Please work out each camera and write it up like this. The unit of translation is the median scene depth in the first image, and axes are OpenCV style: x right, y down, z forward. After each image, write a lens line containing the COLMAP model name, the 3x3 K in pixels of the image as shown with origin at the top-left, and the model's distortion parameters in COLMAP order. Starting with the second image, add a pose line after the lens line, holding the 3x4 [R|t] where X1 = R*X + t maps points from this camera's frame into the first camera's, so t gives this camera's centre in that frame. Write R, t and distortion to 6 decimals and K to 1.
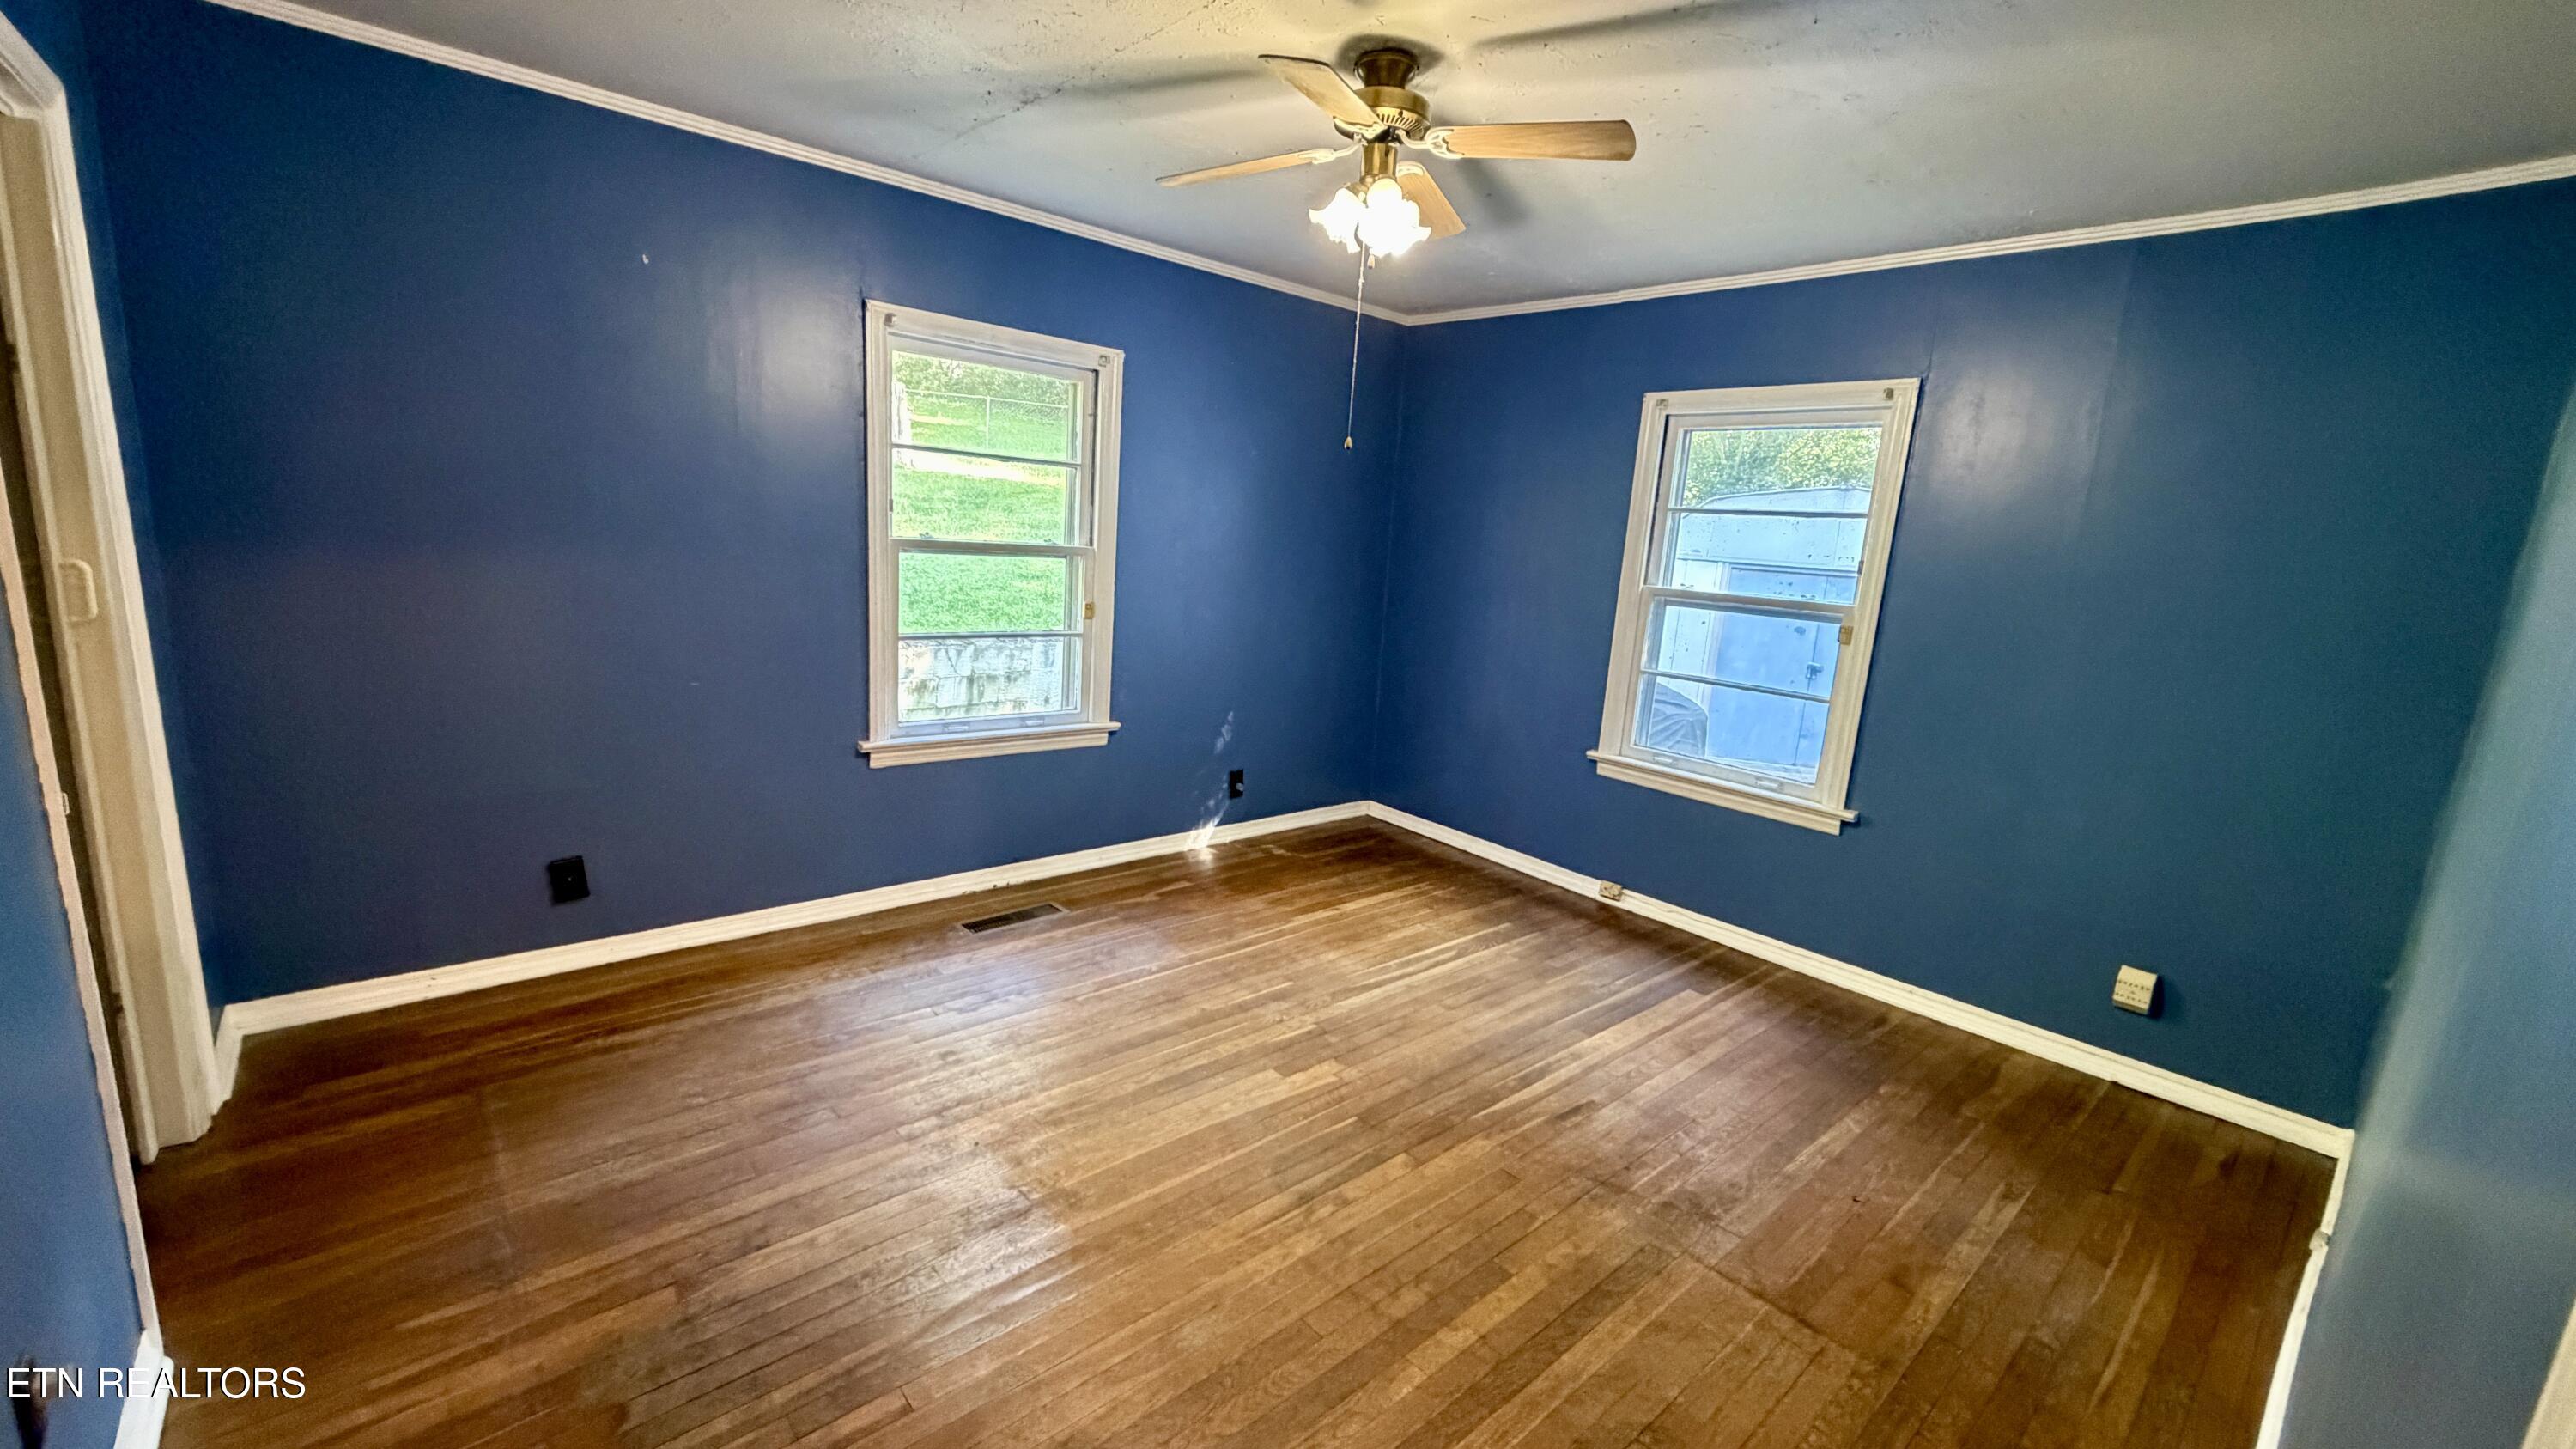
lens RADIAL K [[1018.8, 0, 1277.4], [0, 1018.8, 725.0], [0, 0, 1]] dist [-0.001931, 0.000147]
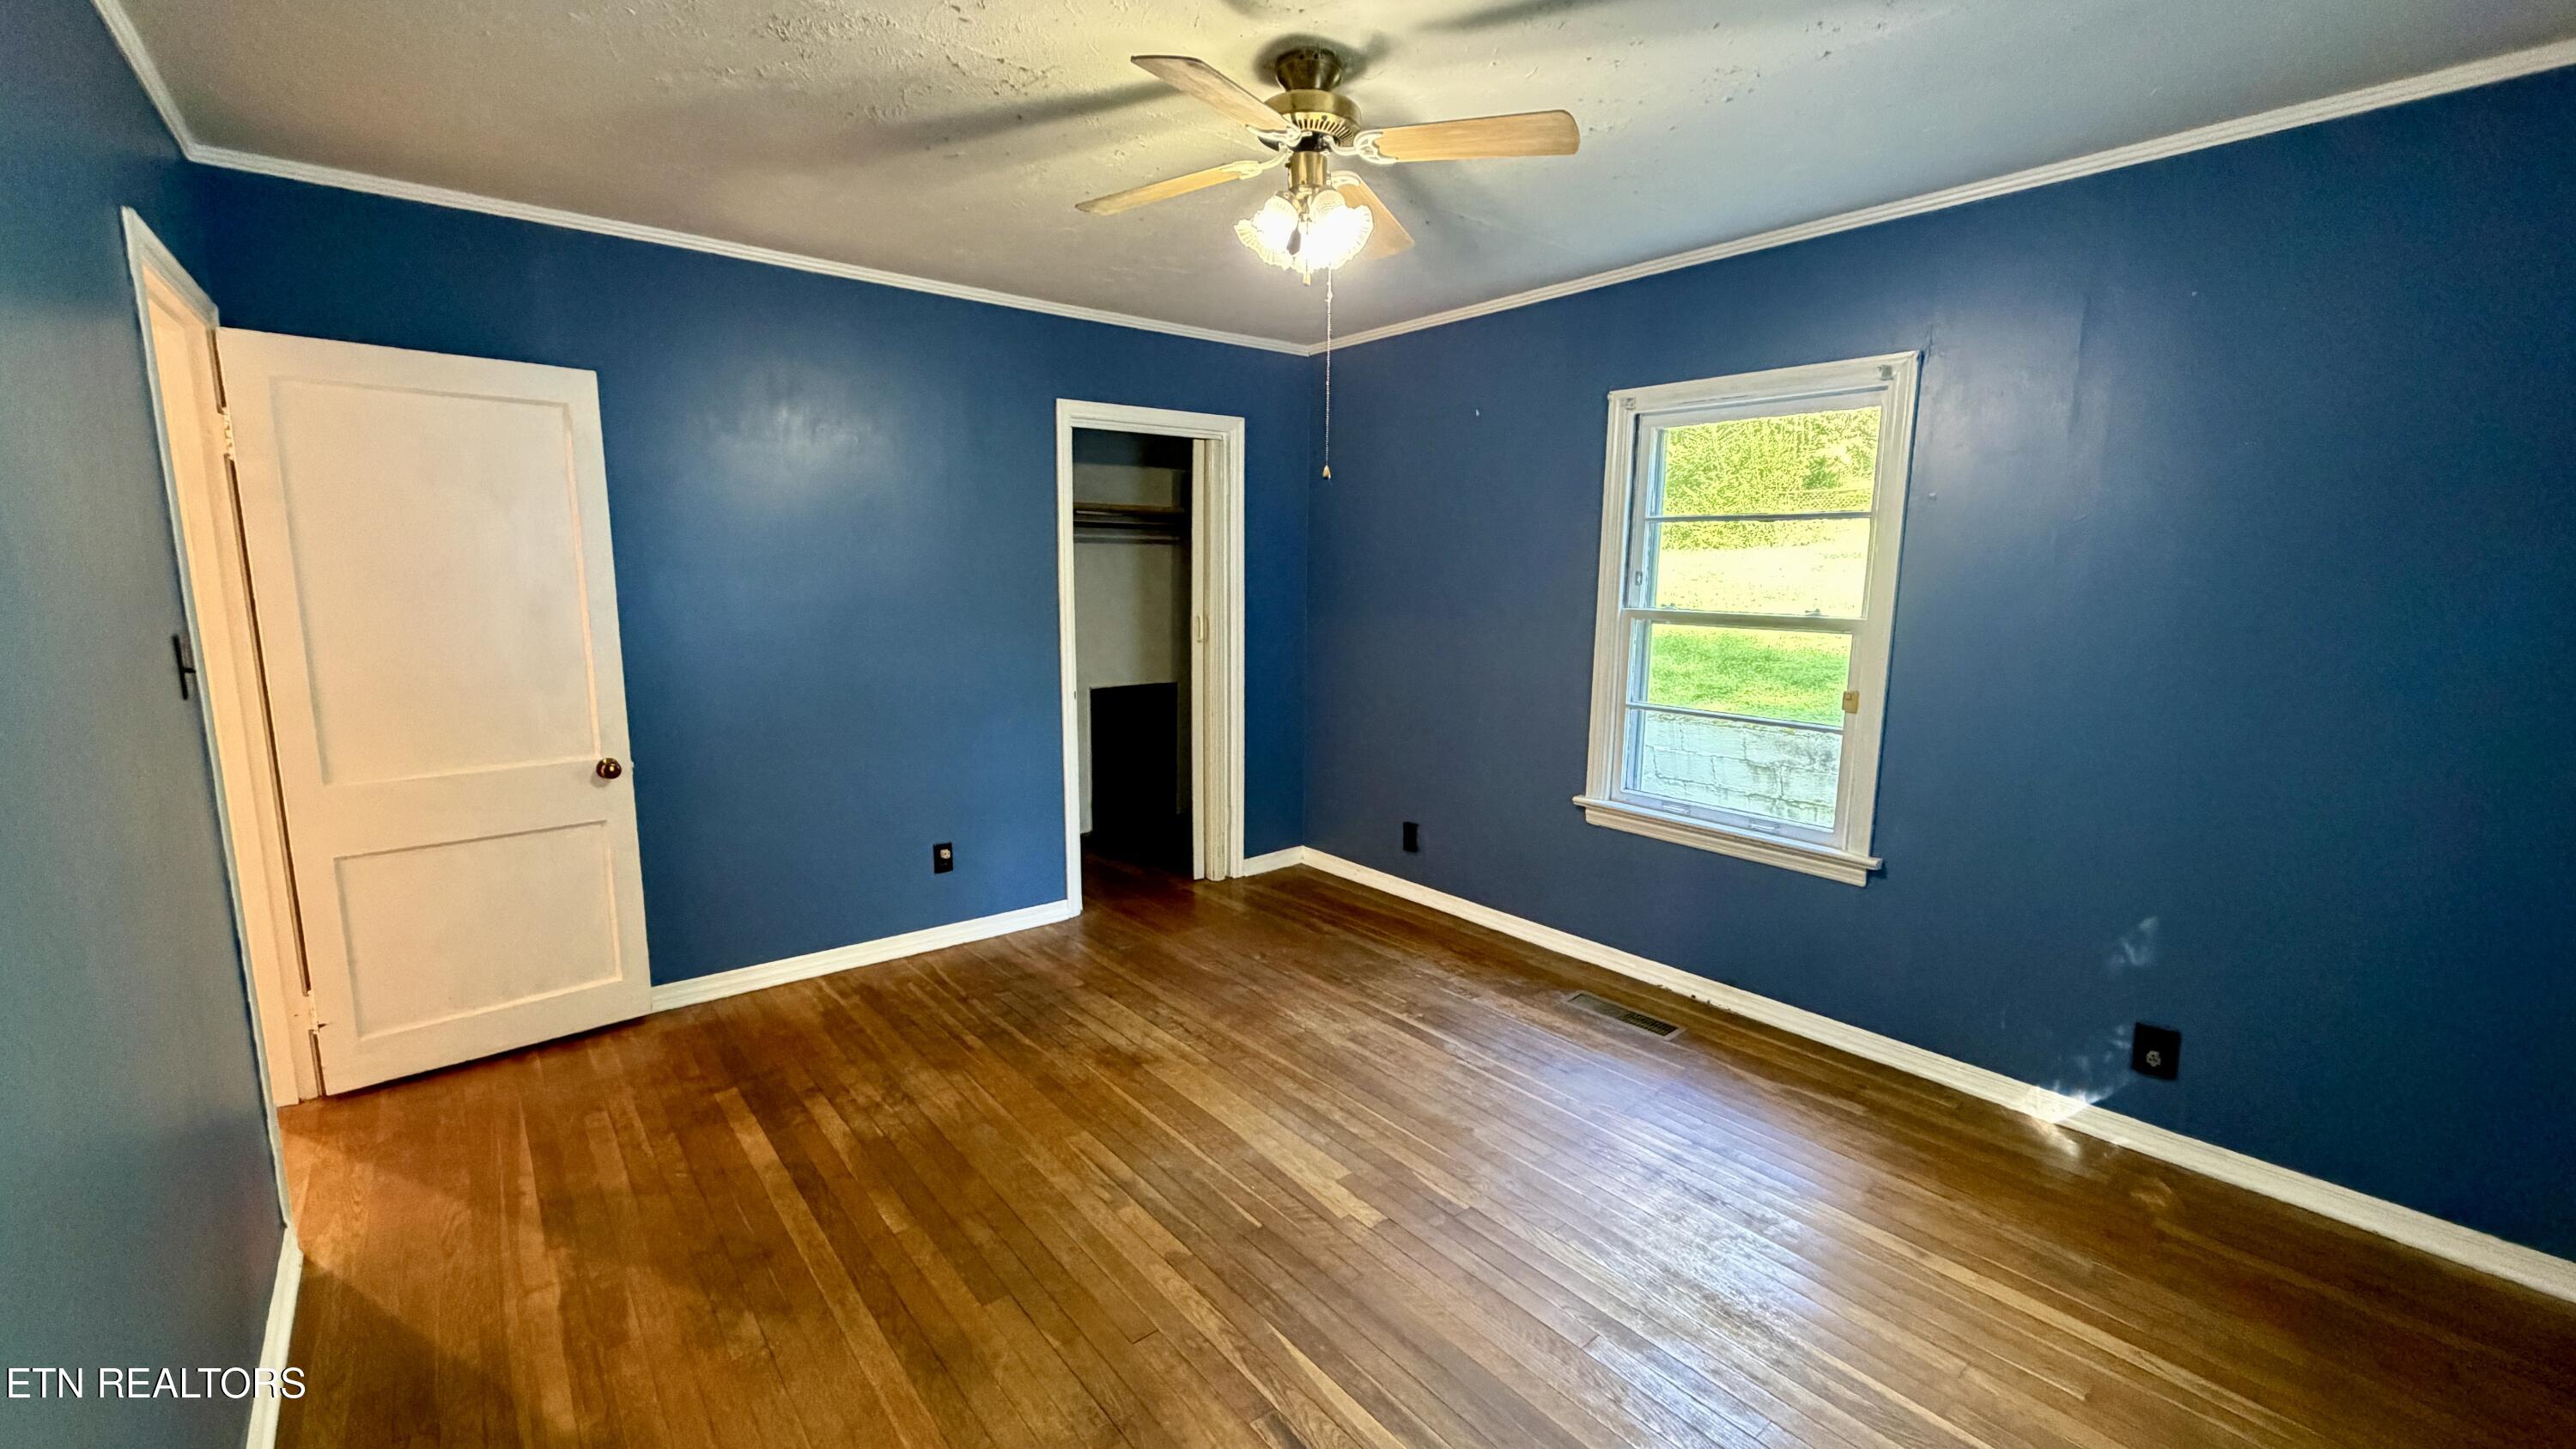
lens RADIAL K [[1018.8, 0, 1276.3], [0, 1018.8, 721.2], [0, 0, 1]] dist [-0.001931, 0.000147]
pose [[-0.027501, 0.081874, -0.996263, 0.670980], [-0.206400, 0.974699, 0.085800, -0.086031], [0.978081, 0.207988, -0.009906, 0.680881]]
